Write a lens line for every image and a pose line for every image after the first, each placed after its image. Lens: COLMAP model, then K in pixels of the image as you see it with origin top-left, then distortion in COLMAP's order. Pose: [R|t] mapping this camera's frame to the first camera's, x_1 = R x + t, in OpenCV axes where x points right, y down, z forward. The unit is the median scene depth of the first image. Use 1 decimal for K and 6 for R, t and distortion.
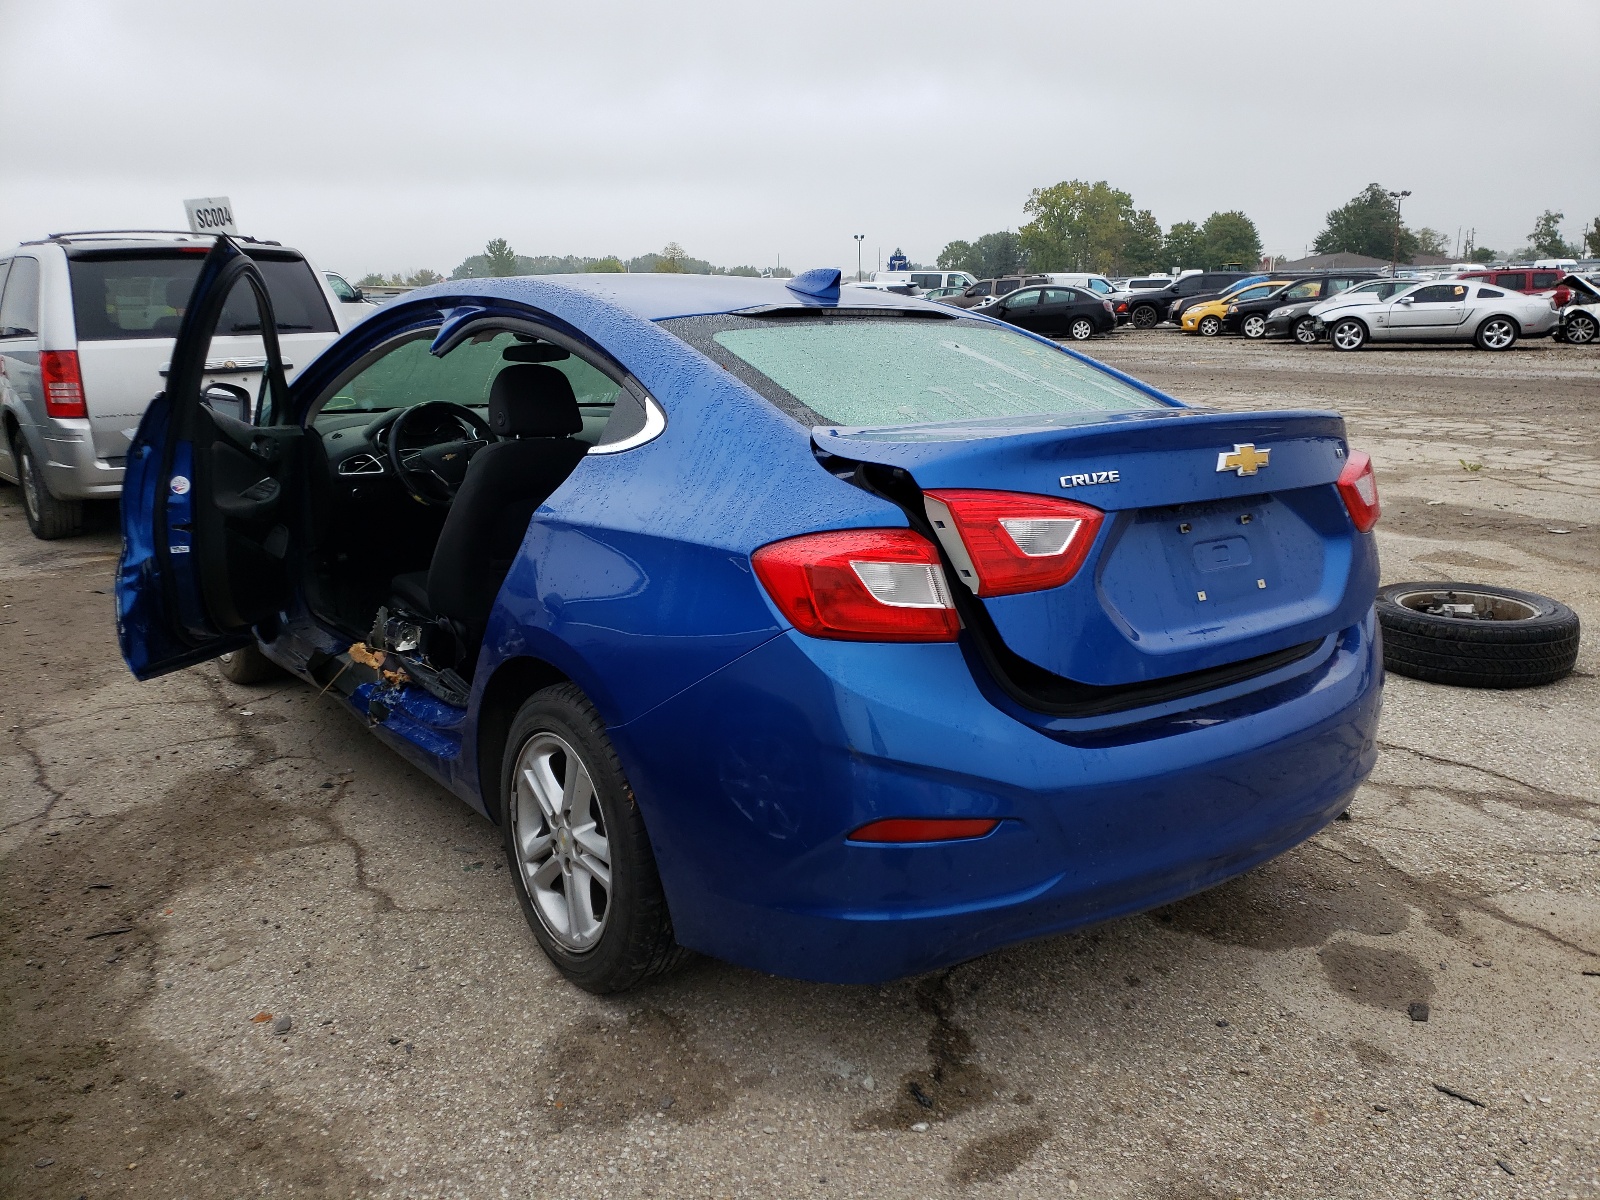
lens RADIAL K [[1222.6, 0, 799.9], [0, 1222.6, 600.1], [0, 0, 1]] dist [-0.000459, -0.000489]
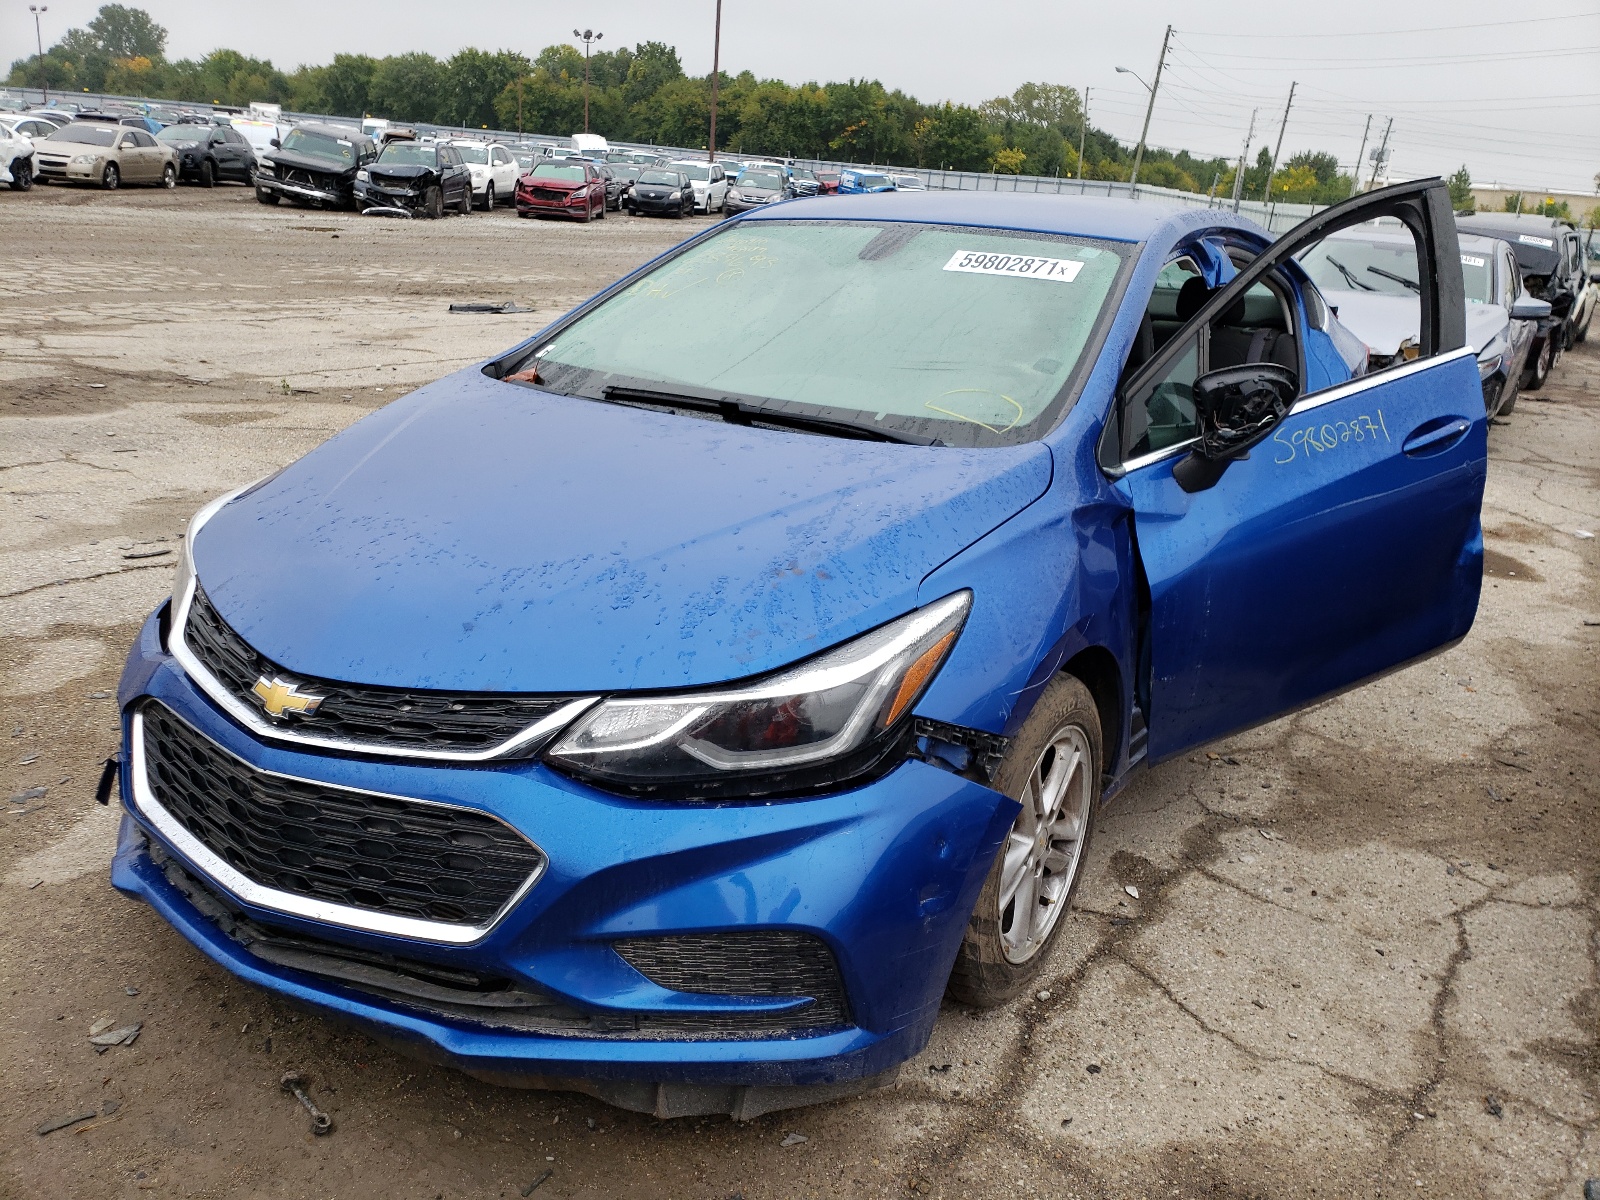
lens RADIAL K [[1222.6, 0, 800.7], [0, 1222.6, 604.5], [0, 0, 1]] dist [-0.000459, -0.000489]
pose [[-0.313726, -0.341714, 0.885893, -1.136142], [0.139048, 0.906405, 0.398868, -0.406290], [-0.939277, 0.248317, -0.236848, 1.581737]]
